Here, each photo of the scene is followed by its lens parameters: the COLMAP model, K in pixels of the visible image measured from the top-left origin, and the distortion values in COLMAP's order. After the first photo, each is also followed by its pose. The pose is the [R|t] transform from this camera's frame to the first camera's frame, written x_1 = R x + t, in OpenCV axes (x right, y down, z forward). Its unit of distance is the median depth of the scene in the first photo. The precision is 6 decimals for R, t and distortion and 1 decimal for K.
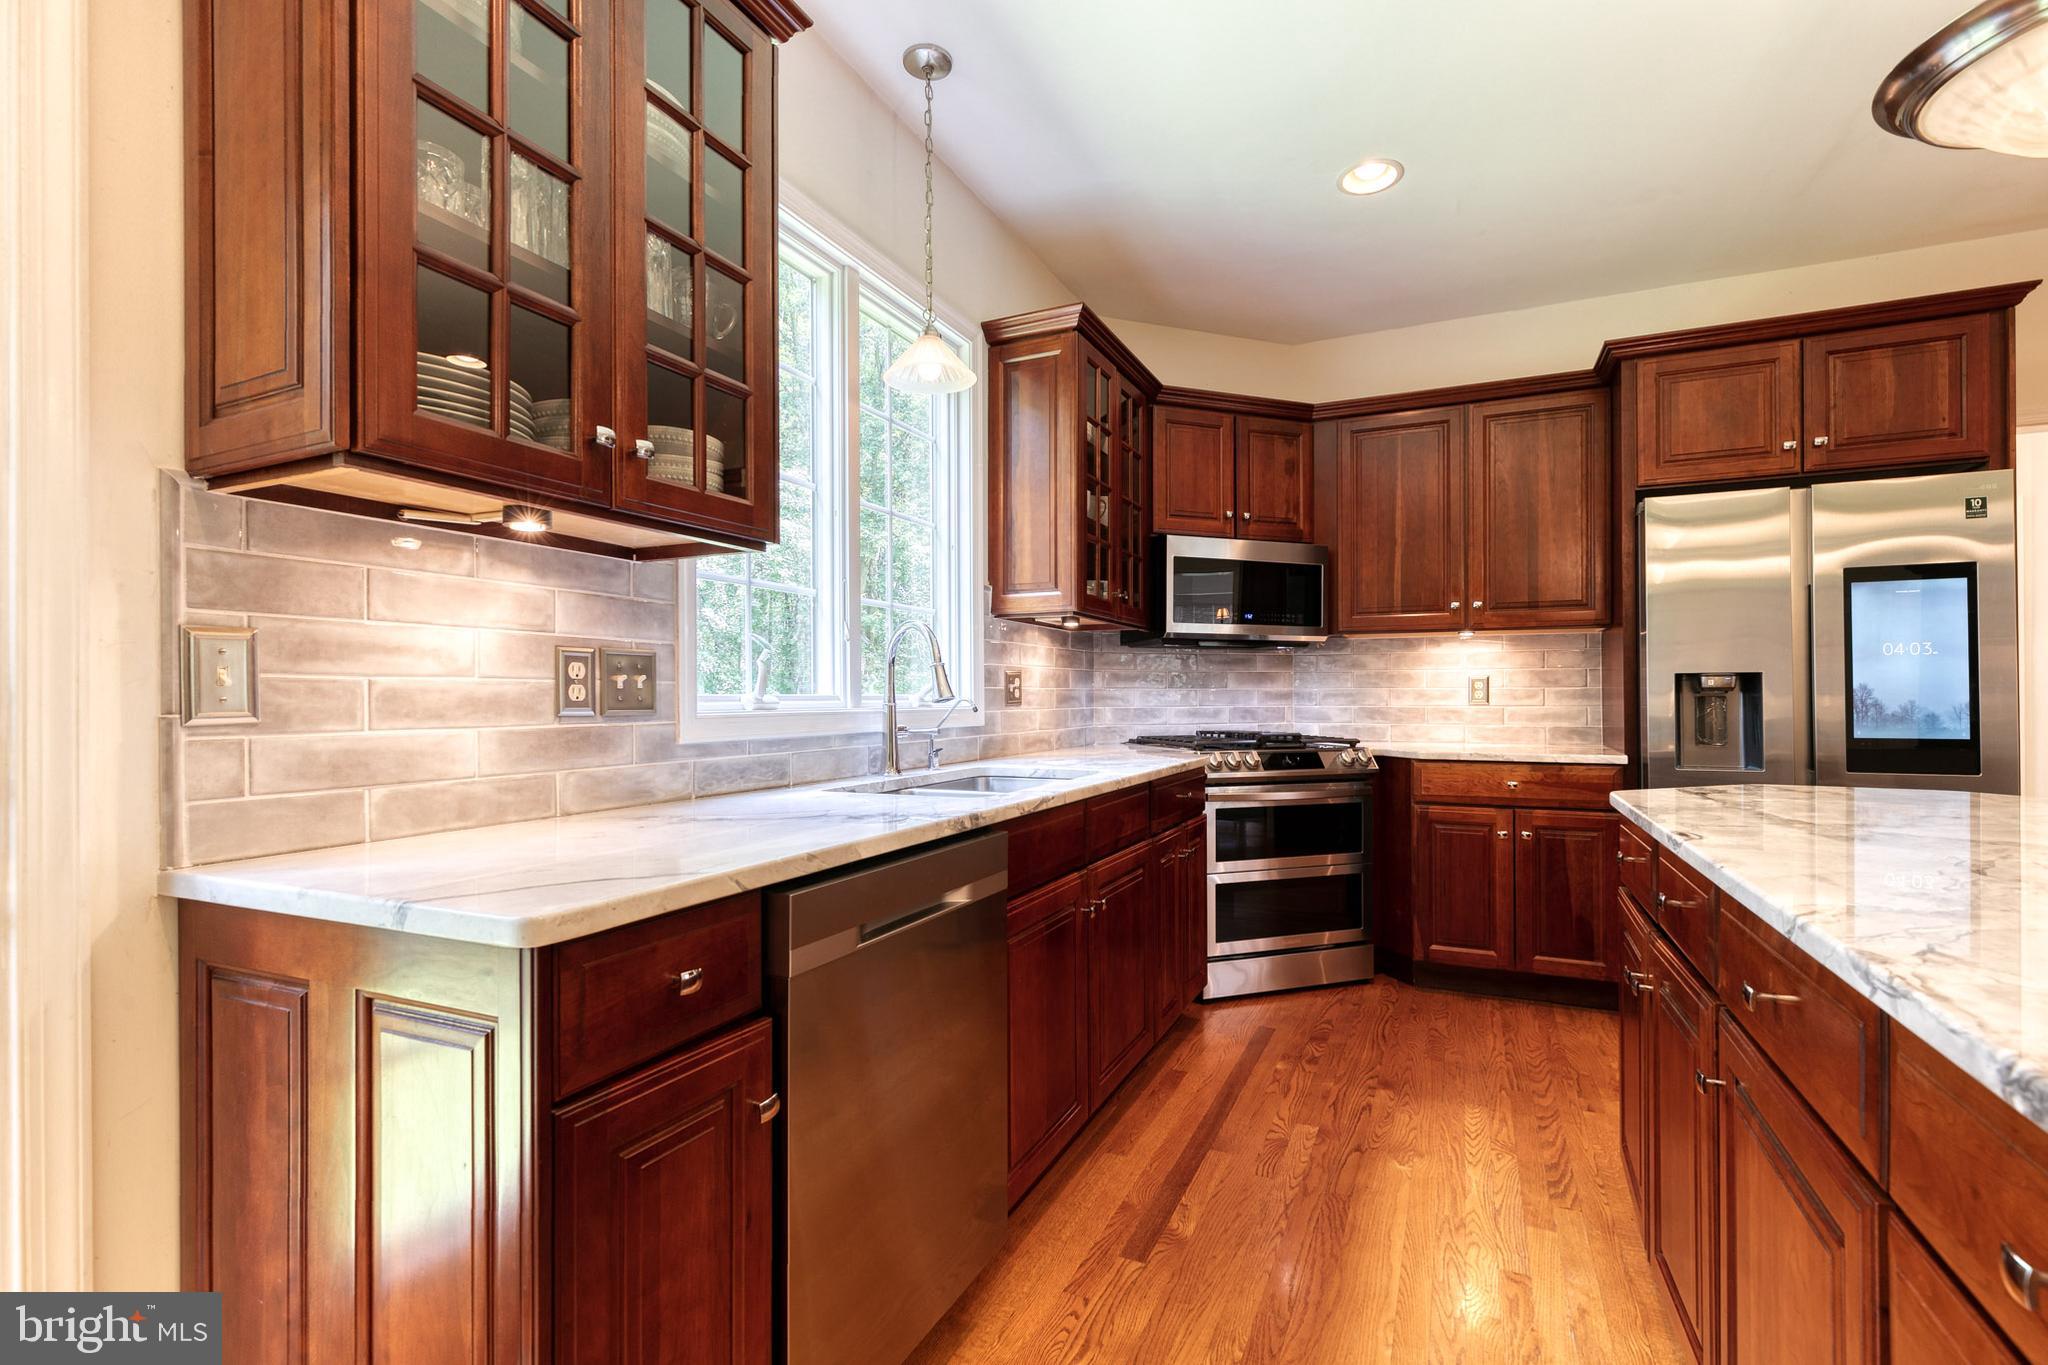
lens RADIAL K [[935.8, 0, 1026.4], [0, 935.8, 689.2], [0, 0, 1]] dist [0.008304, -0.000657]
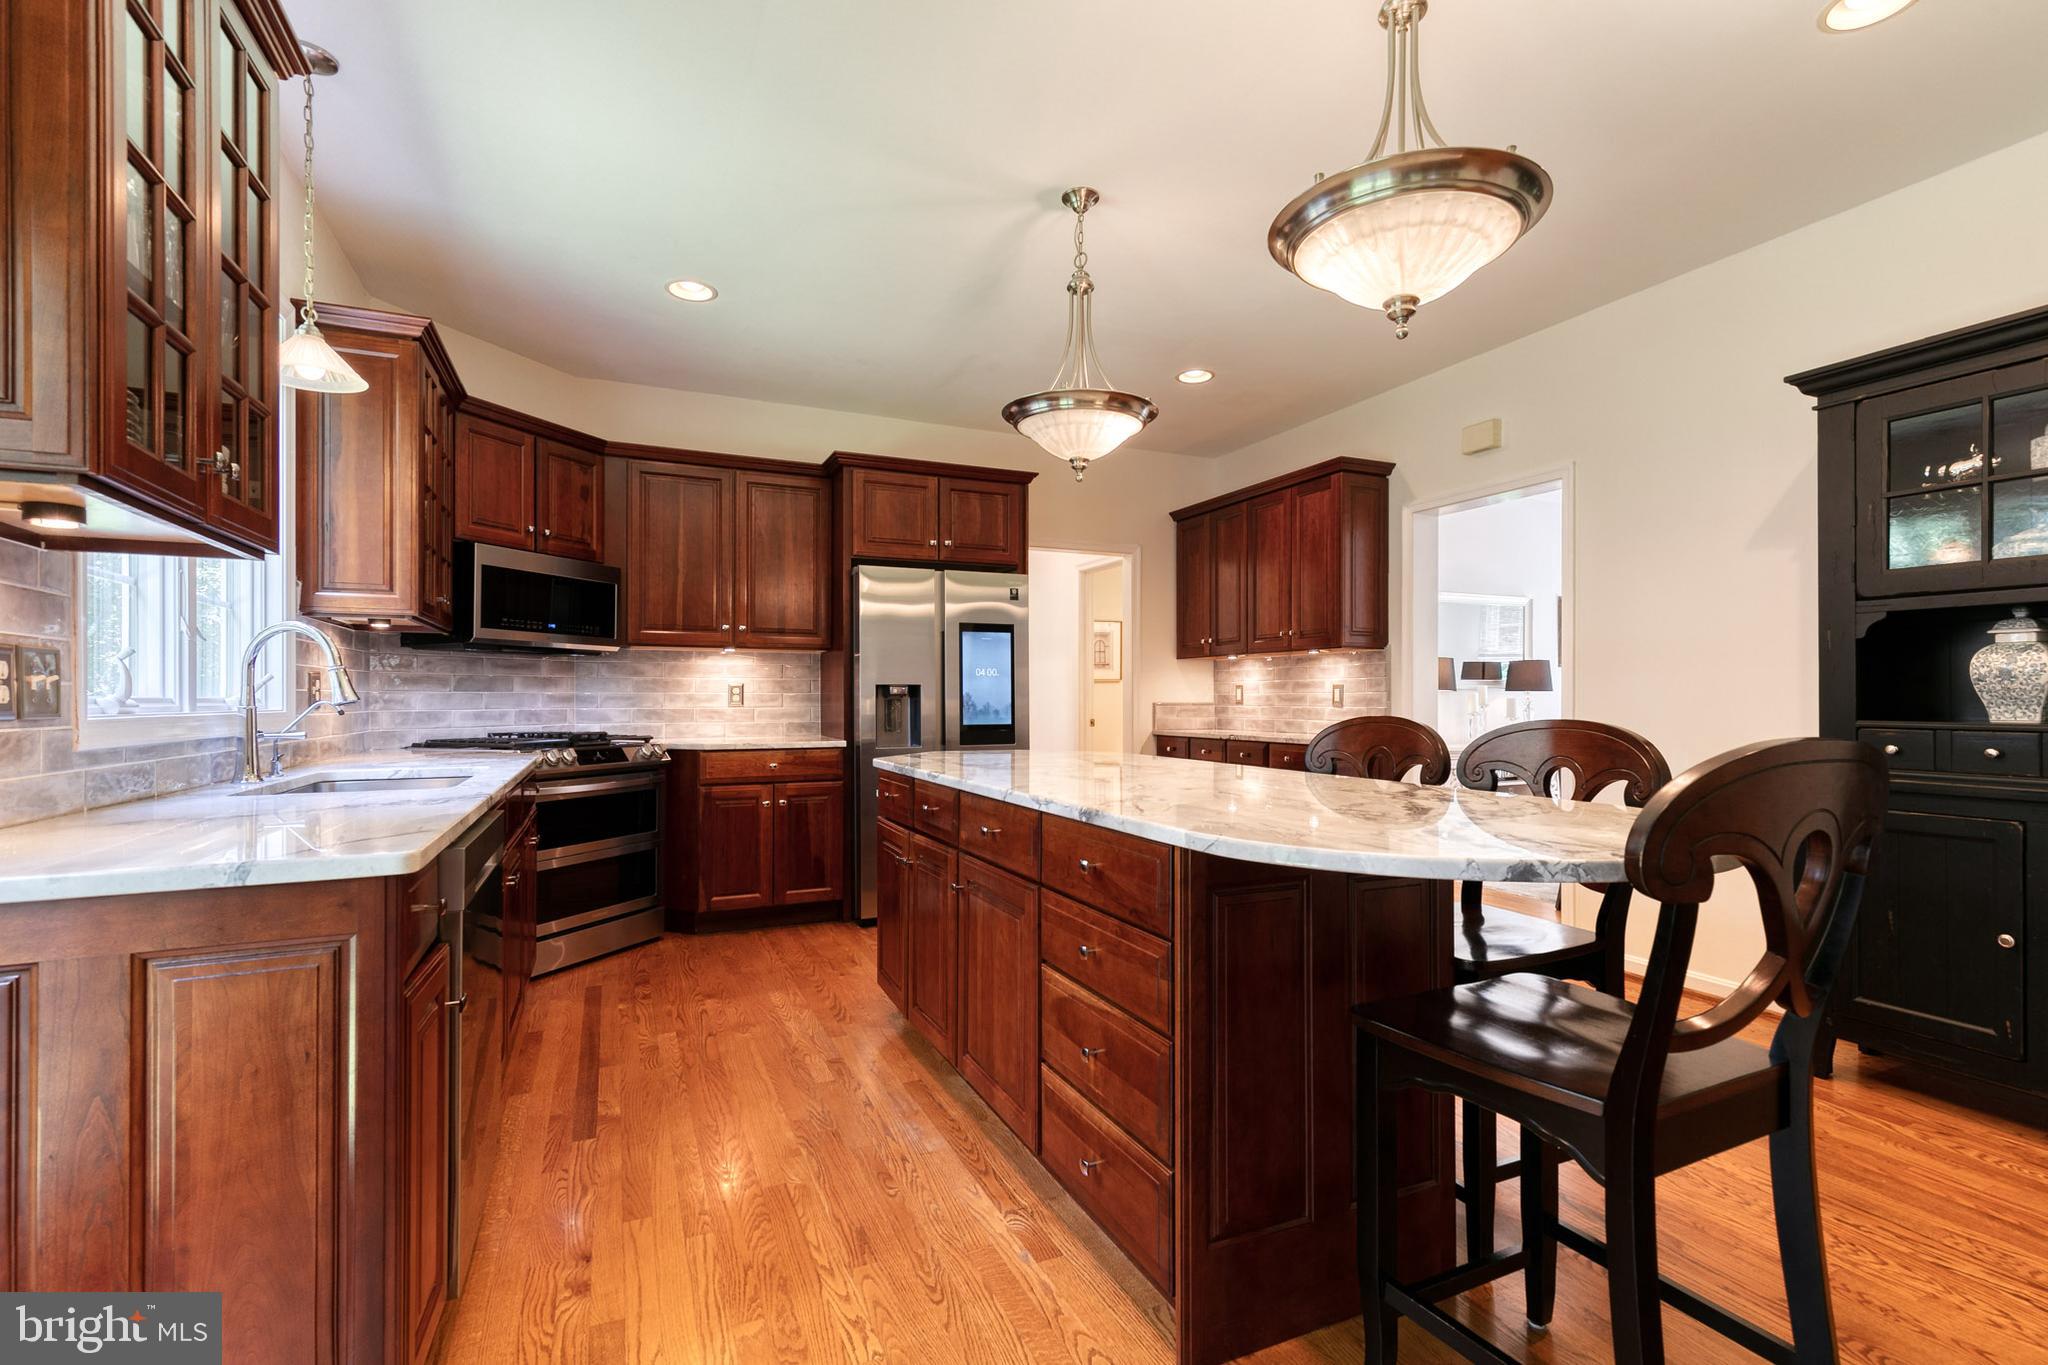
lens RADIAL K [[935.8, 0, 1044.3], [0, 935.8, 690.4], [0, 0, 1]] dist [0.008304, -0.000657]
pose [[0.654705, 0.008557, 0.755836, -0.239360], [-0.006505, 0.999963, -0.005687, -0.000681], [-0.755856, -0.001194, 0.654736, -0.165310]]
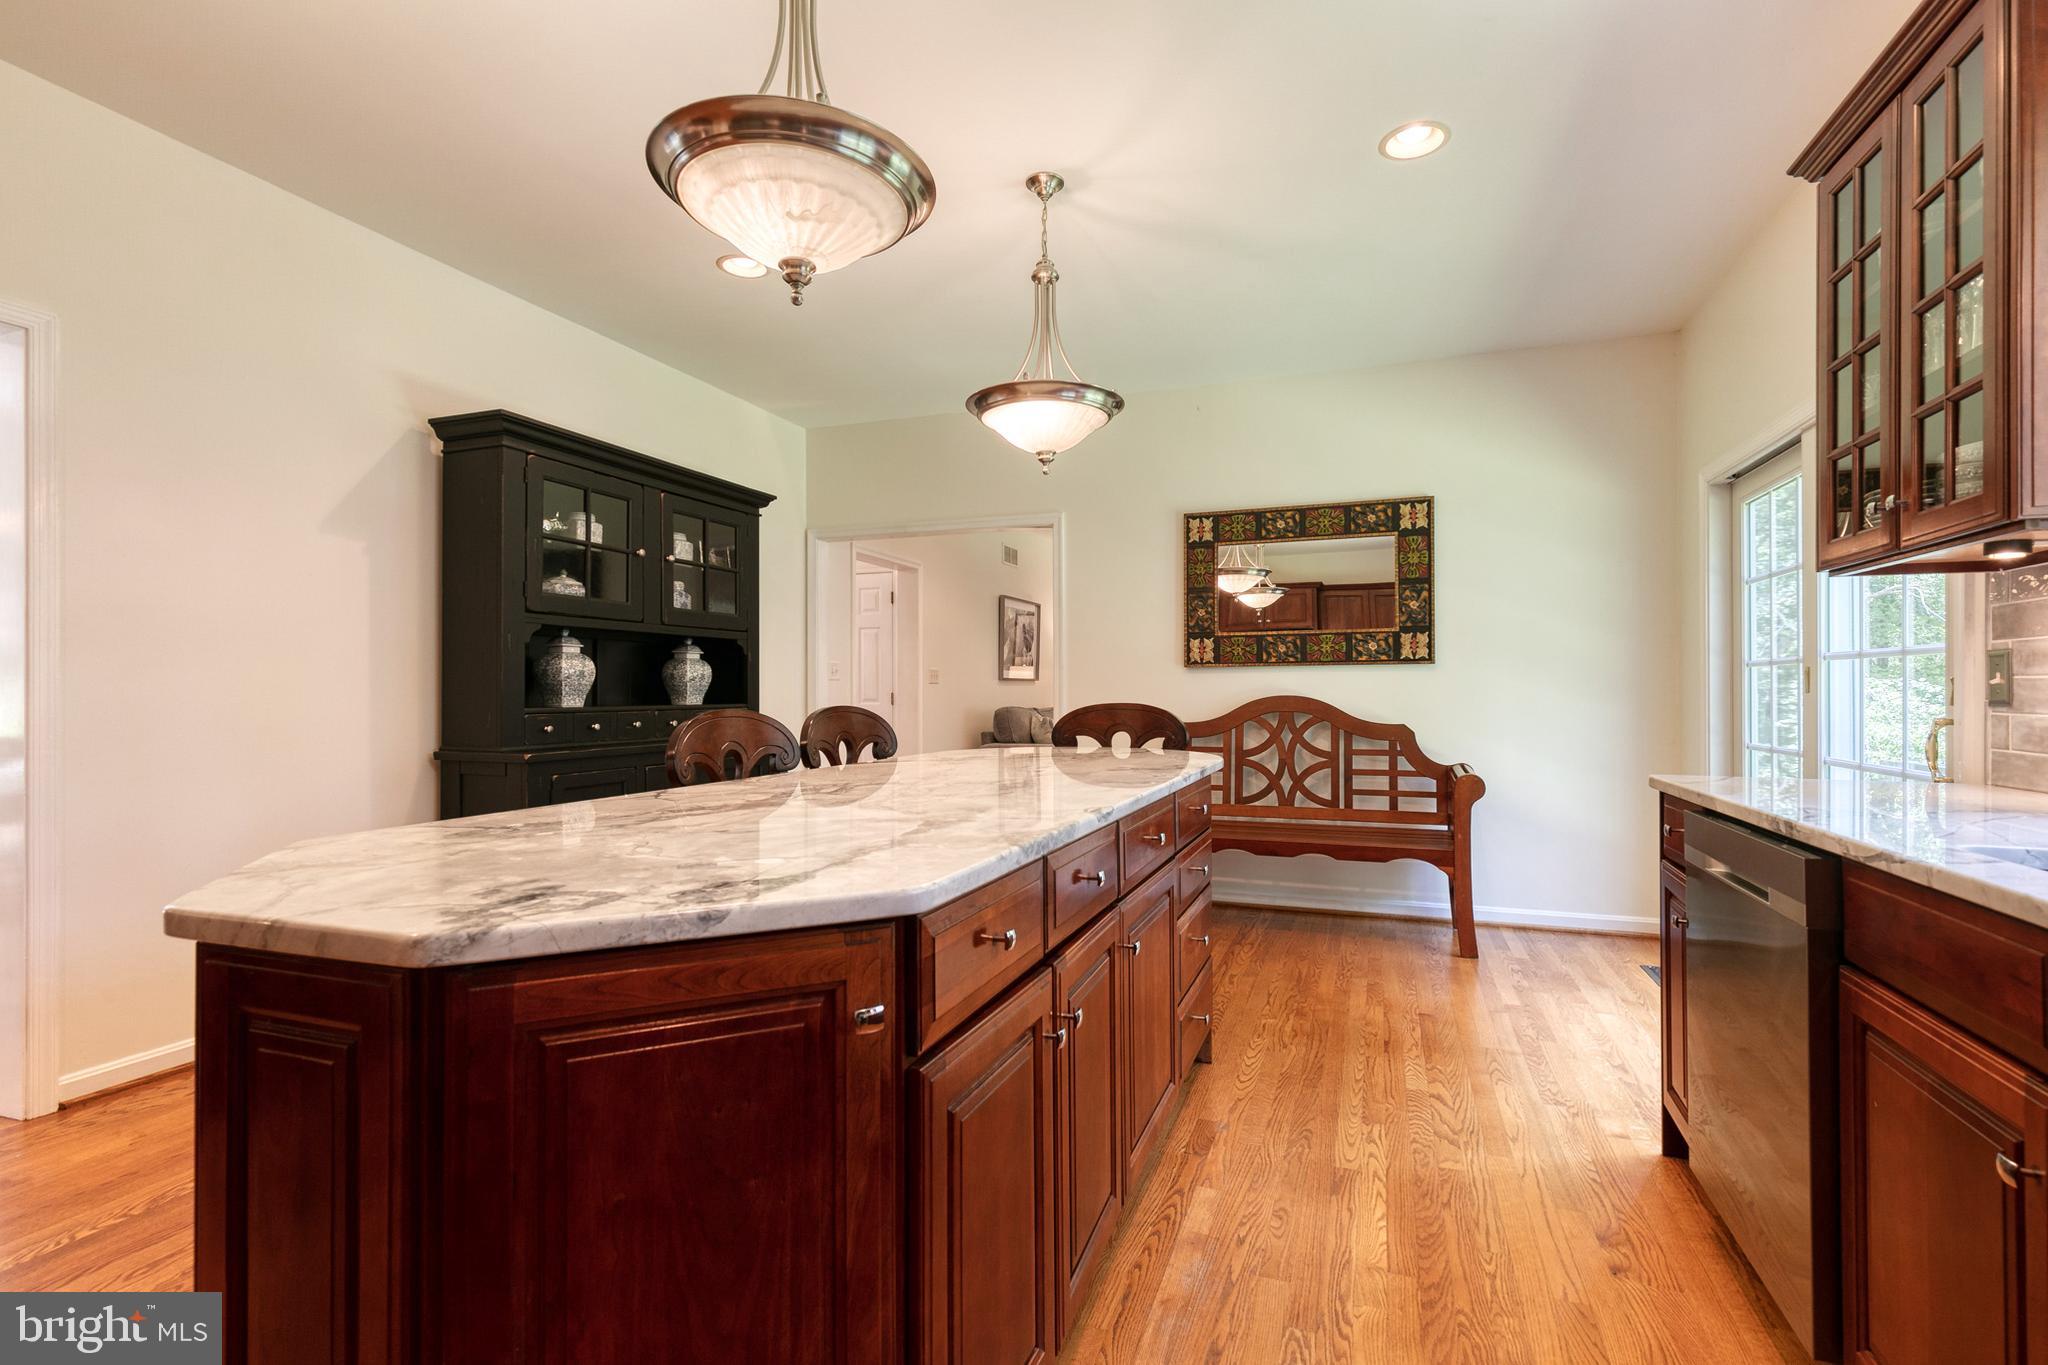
lens RADIAL K [[935.8, 0, 1039.7], [0, 935.8, 693.1], [0, 0, 1]] dist [0.008304, -0.000657]
pose [[-0.996820, 0.000271, -0.079680, 0.325197], [0.001045, 0.999953, -0.009679, 0.009001], [0.079674, -0.009732, -0.996773, 0.823884]]
